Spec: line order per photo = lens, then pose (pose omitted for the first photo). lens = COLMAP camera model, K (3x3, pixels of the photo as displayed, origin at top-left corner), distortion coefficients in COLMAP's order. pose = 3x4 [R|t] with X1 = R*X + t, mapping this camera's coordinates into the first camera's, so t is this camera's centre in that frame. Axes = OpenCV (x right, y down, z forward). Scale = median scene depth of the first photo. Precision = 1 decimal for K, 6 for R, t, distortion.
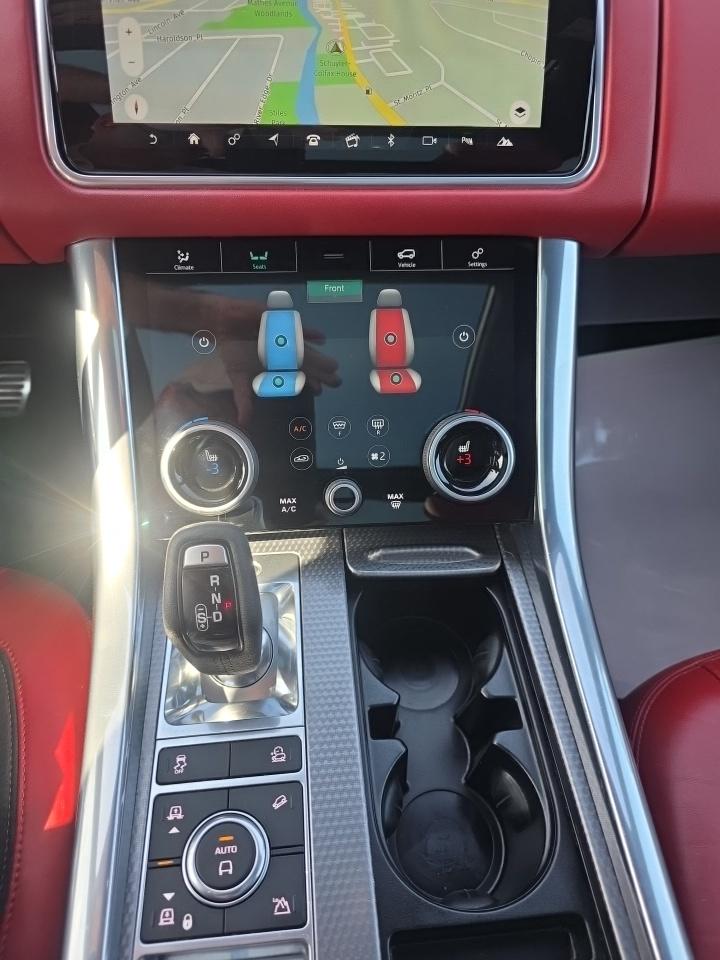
lens RADIAL K [[656.1, 0, 354.1], [0, 656.1, 479.6], [0, 0, 1]] dist [0.016712, -0.030181]
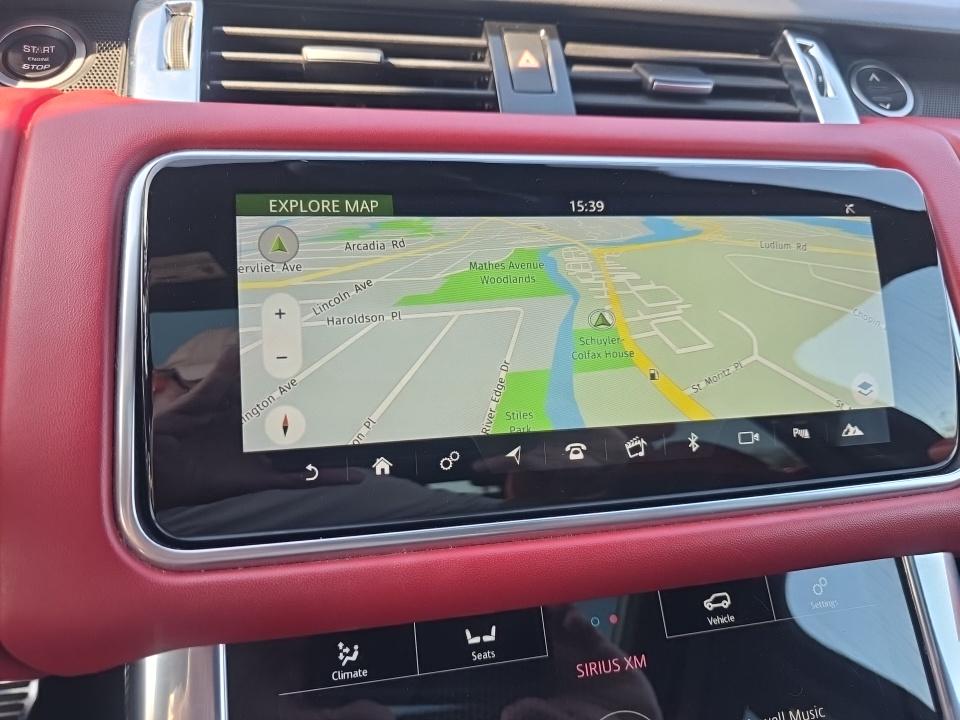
lens RADIAL K [[656.1, 0, 471.2], [0, 656.1, 365.0], [0, 0, 1]] dist [0.016712, -0.030181]
pose [[0.991927, -0.049934, 0.116566, -0.228223], [0.092592, 0.913267, -0.396699, -0.360634], [-0.086647, 0.404289, 0.910518, 0.425265]]
